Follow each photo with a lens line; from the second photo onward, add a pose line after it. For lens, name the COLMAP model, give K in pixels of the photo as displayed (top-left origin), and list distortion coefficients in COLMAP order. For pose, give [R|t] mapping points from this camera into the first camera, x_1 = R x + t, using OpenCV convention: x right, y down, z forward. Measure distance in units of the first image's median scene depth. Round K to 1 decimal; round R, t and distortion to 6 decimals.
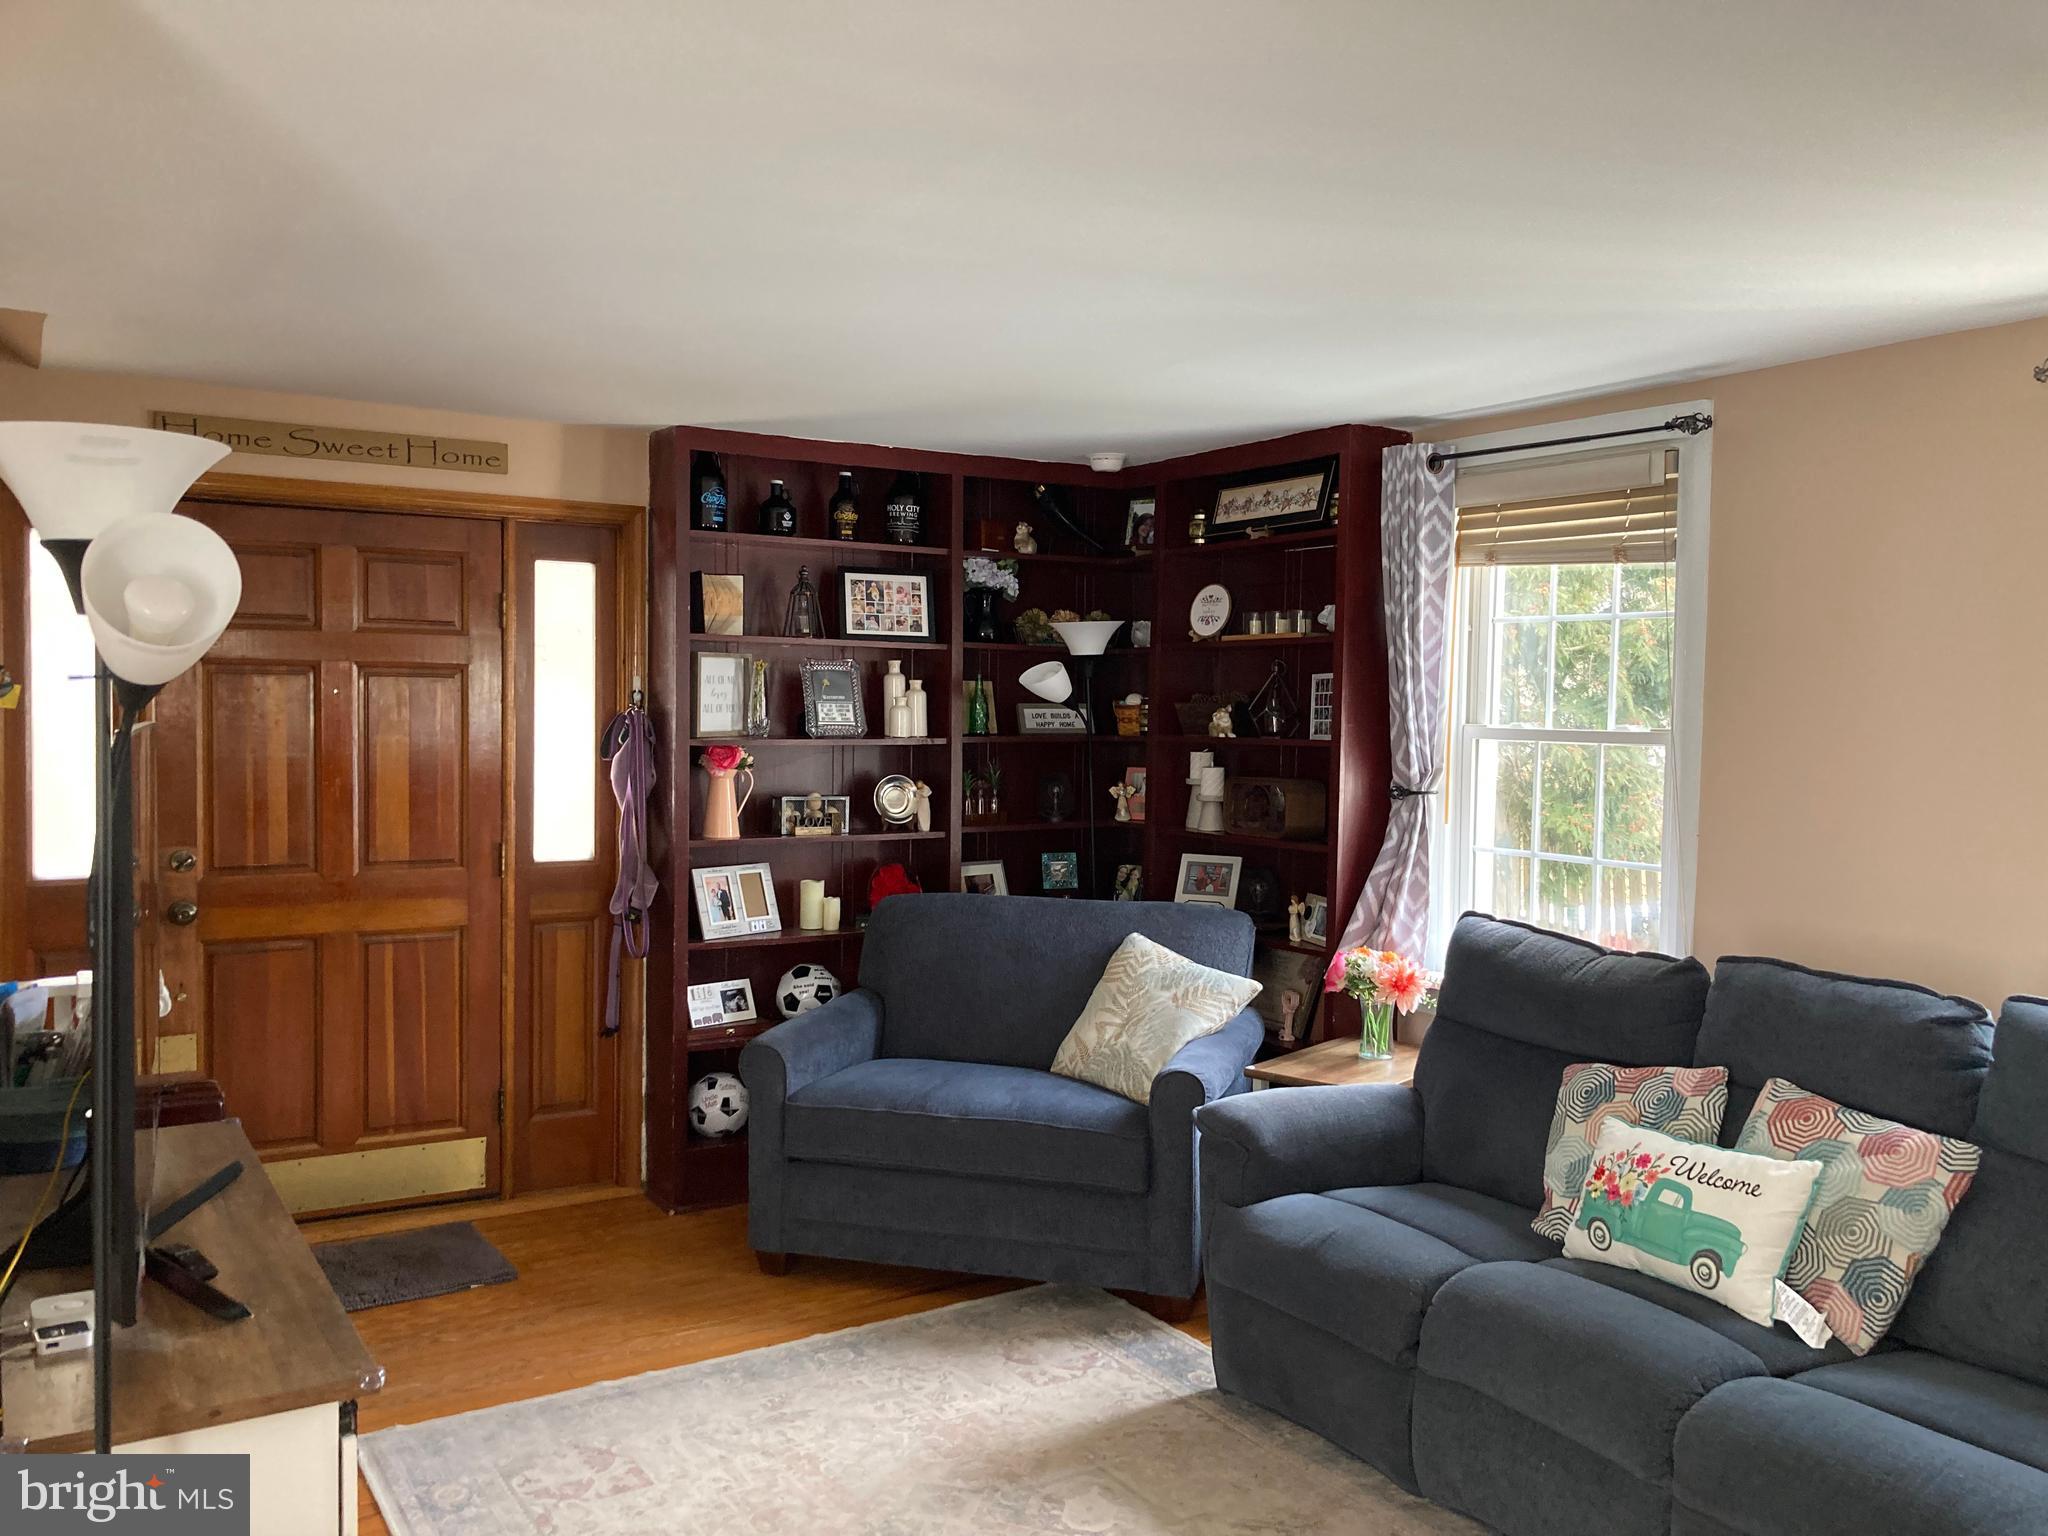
lens RADIAL K [[1692.7, 0, 1031.7], [0, 1692.7, 771.0], [0, 0, 1]] dist [0.064020, -0.080247]
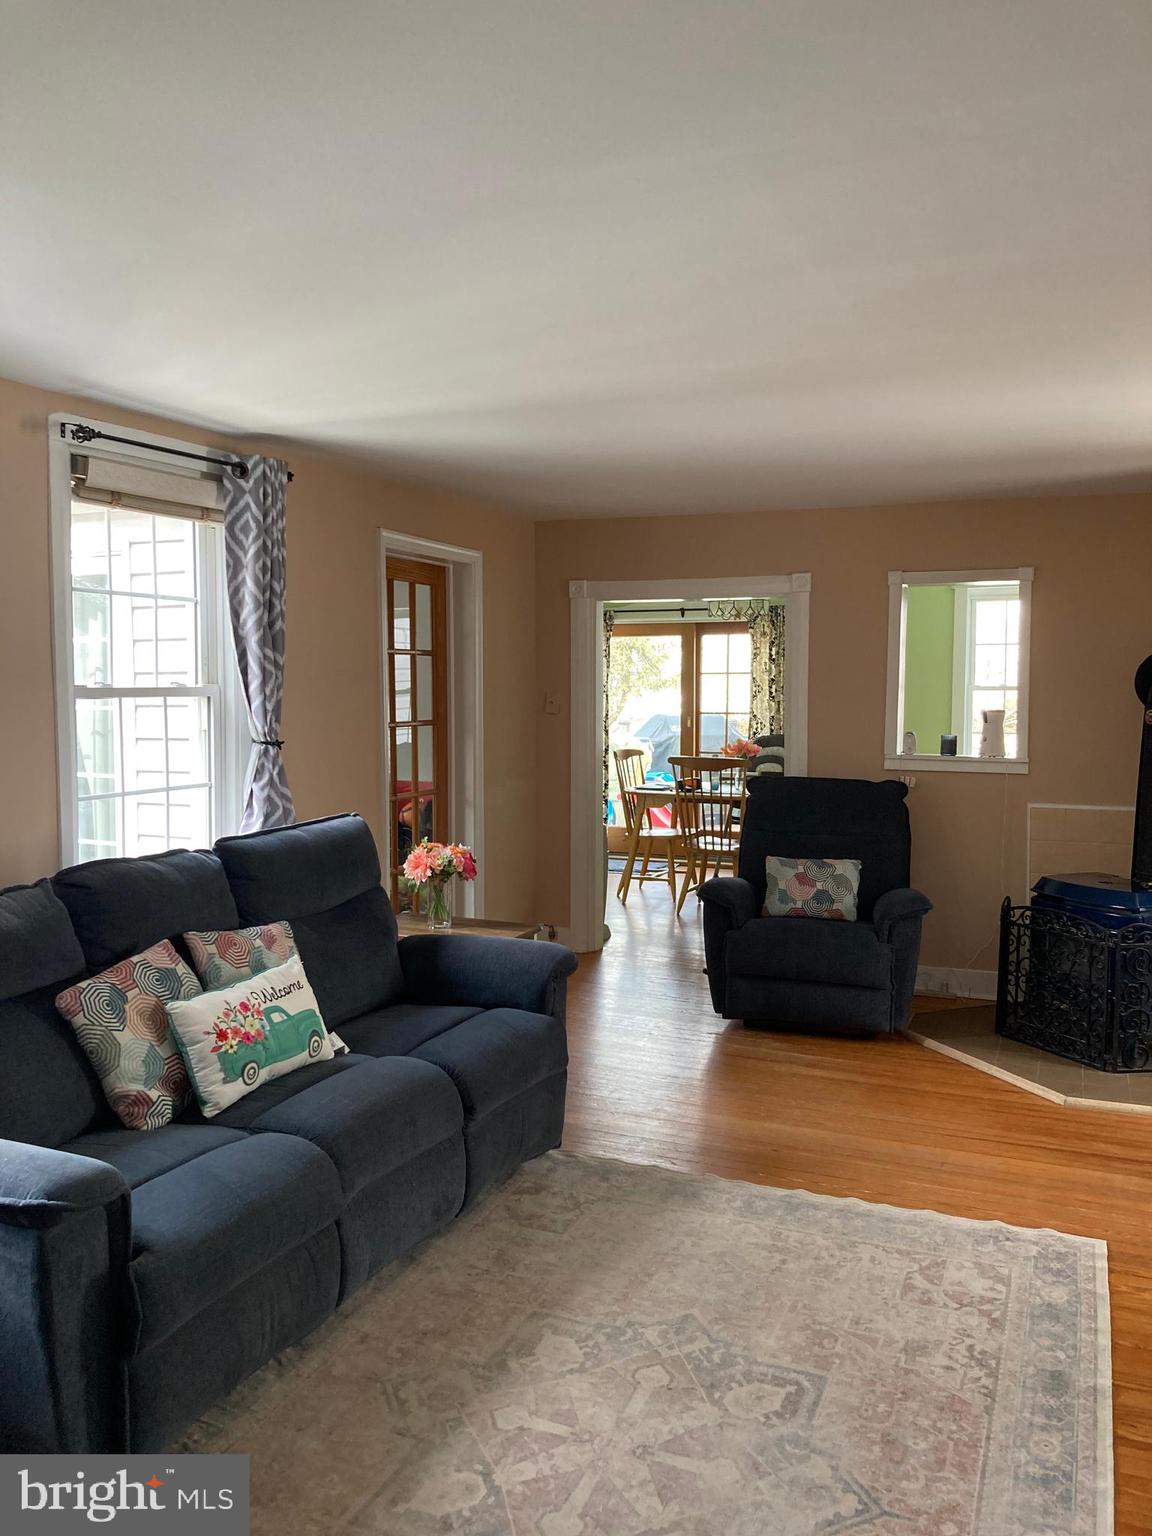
lens RADIAL K [[1231.2, 0, 575.0], [0, 1231.2, 773.0], [0, 0, 1]] dist [0.023381, -0.039646]
pose [[-0.559362, -0.078850, 0.825165, -0.381576], [0.020745, 0.993822, 0.109029, -0.035014], [-0.828664, 0.078105, -0.554271, 0.886829]]
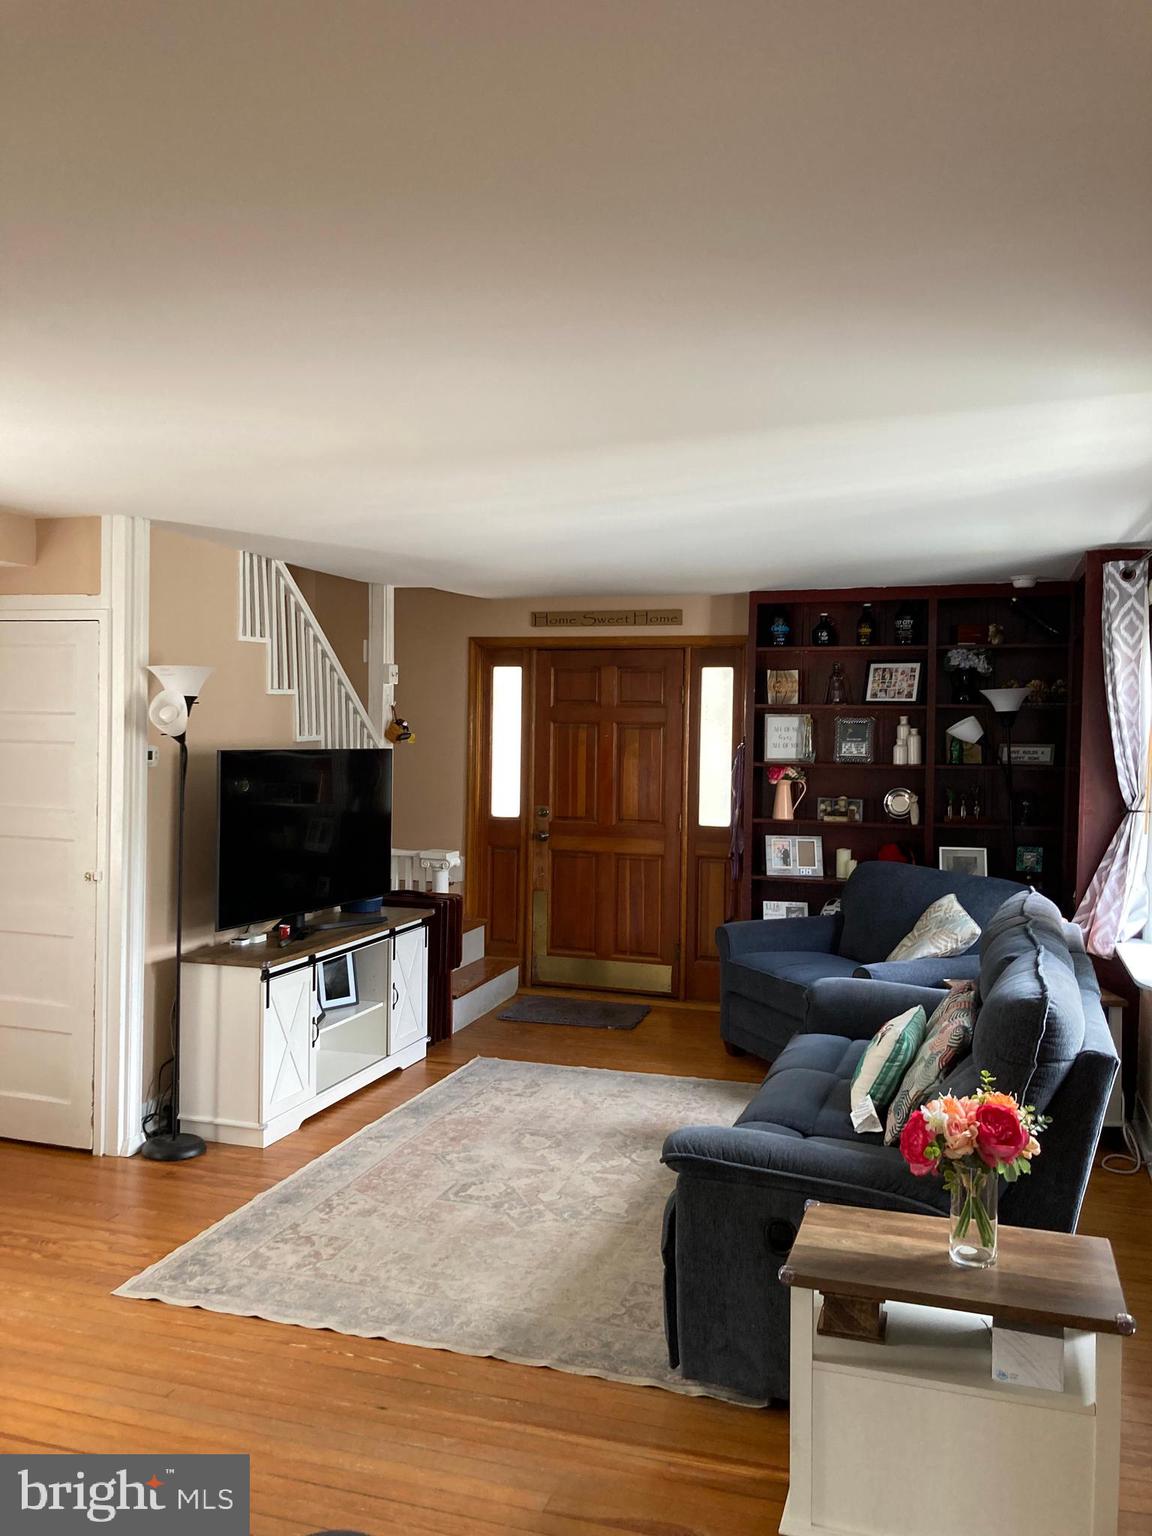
lens RADIAL K [[1281.2, 0, 574.1], [0, 1281.2, 734.8], [0, 0, 1]] dist [0.011660, 0.002141]
pose [[0.629733, 0.002106, -0.776809, 0.763921], [-0.036764, 0.998957, -0.027095, -0.003731], [0.775941, 0.045621, 0.629153, -0.010616]]
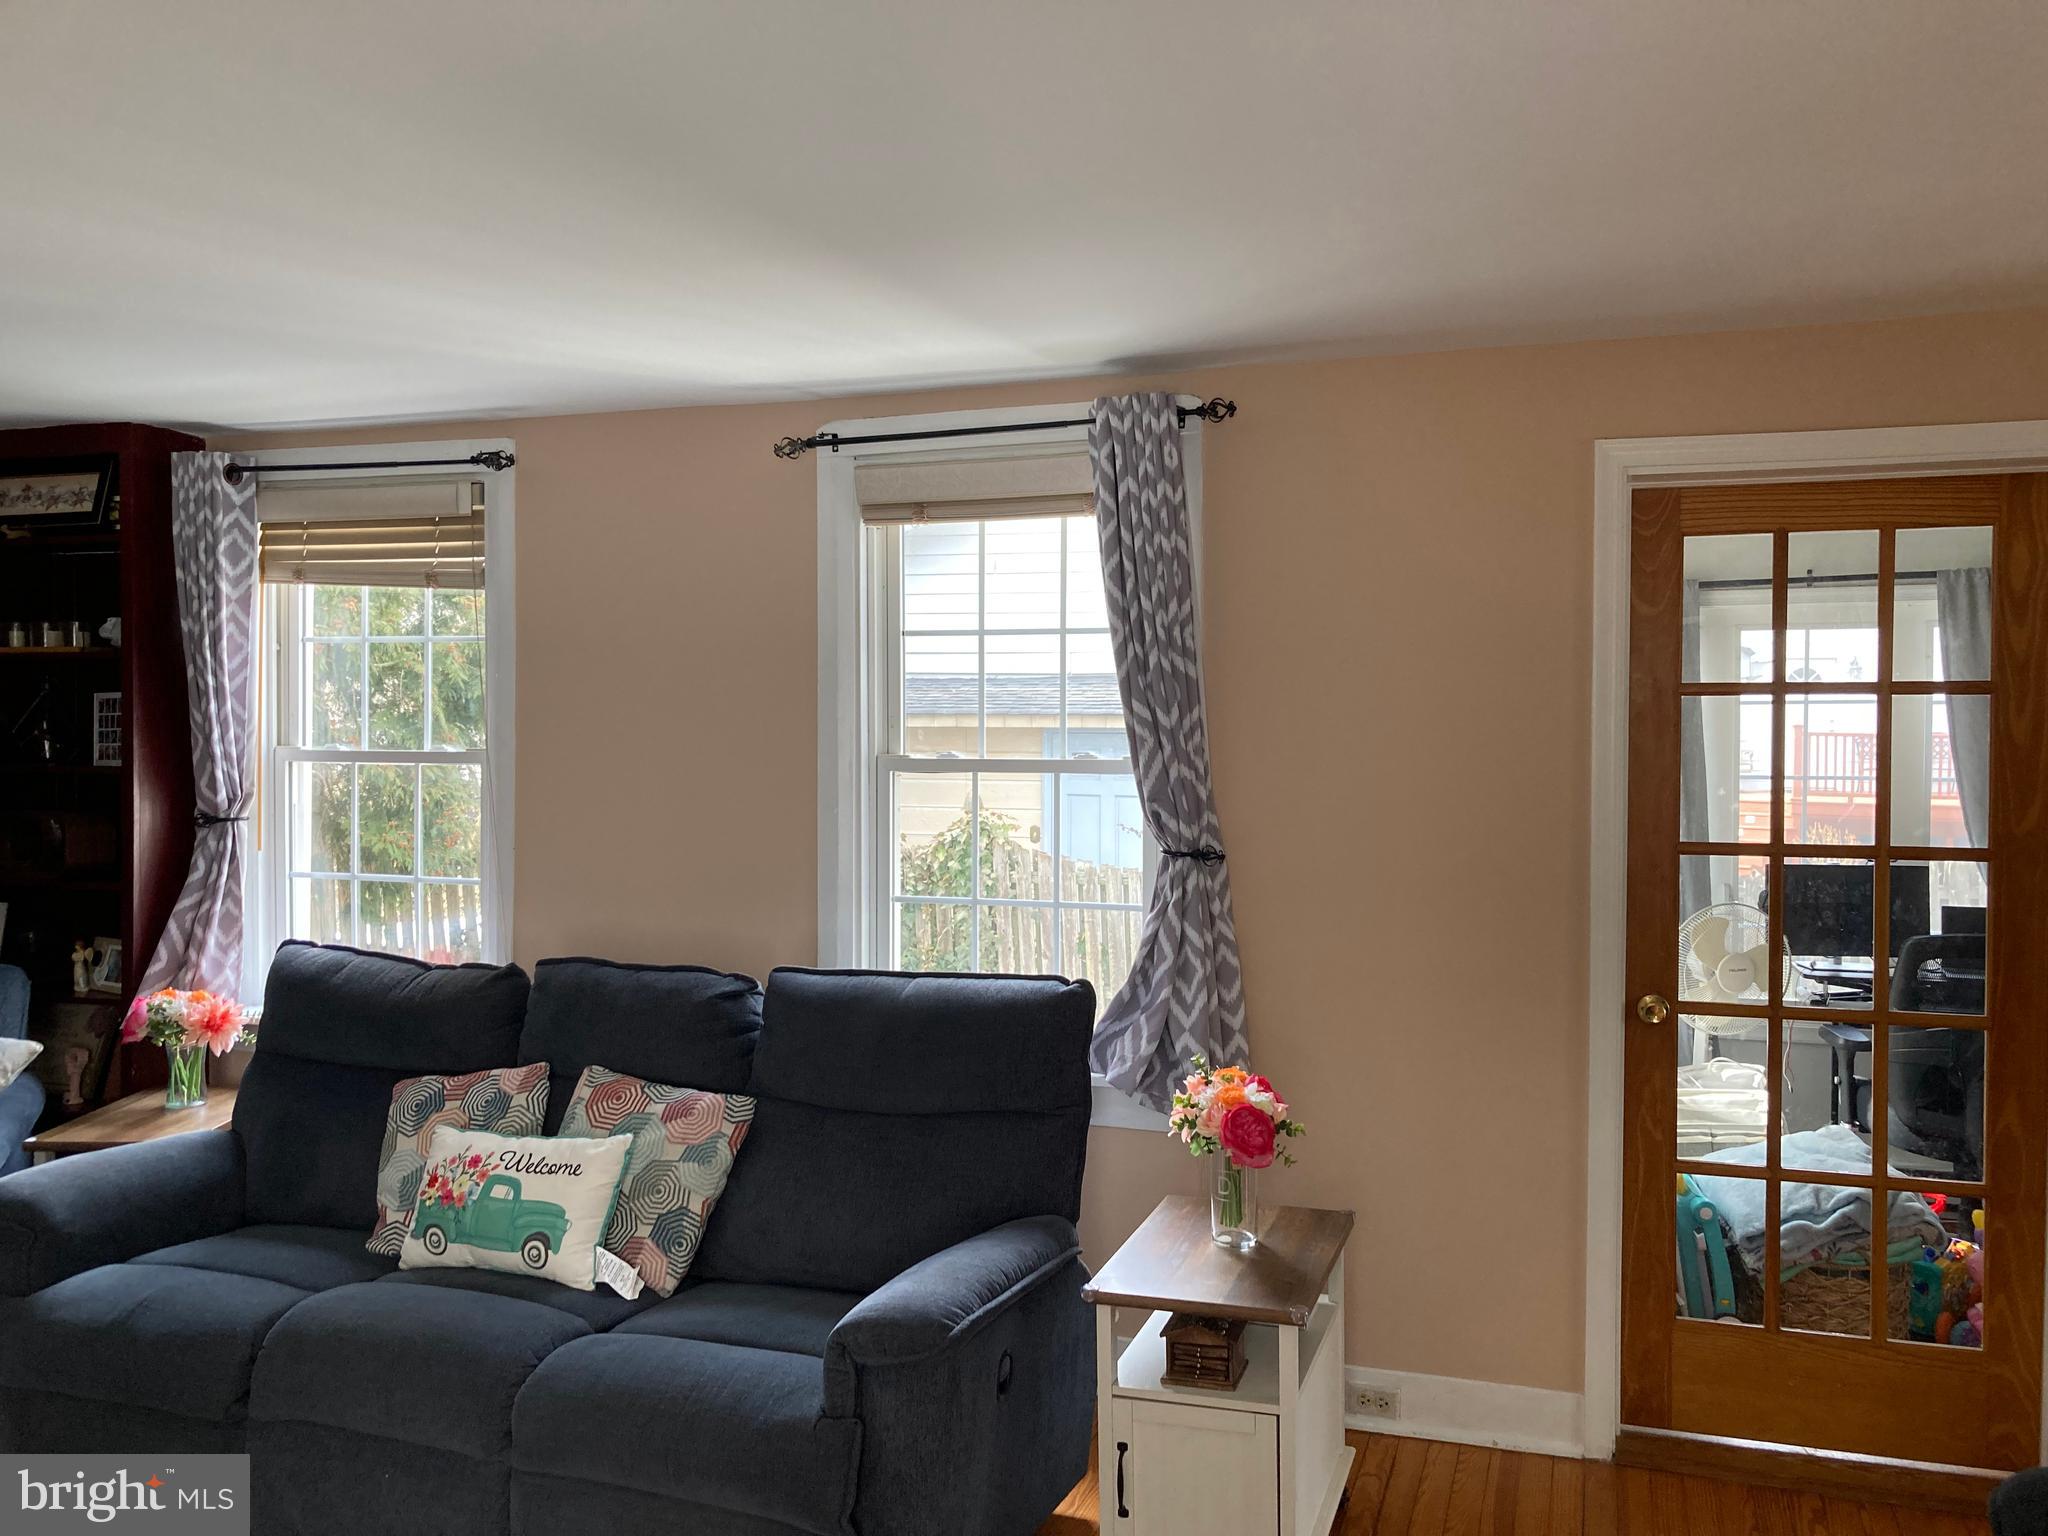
lens RADIAL K [[1692.7, 0, 1031.7], [0, 1692.7, 771.0], [0, 0, 1]] dist [0.064020, -0.080247]
pose [[0.782511, -0.027239, 0.622040, -0.013824], [0.032386, 0.999471, 0.003025, -0.002709], [-0.621793, 0.017778, 0.782980, -0.026841]]
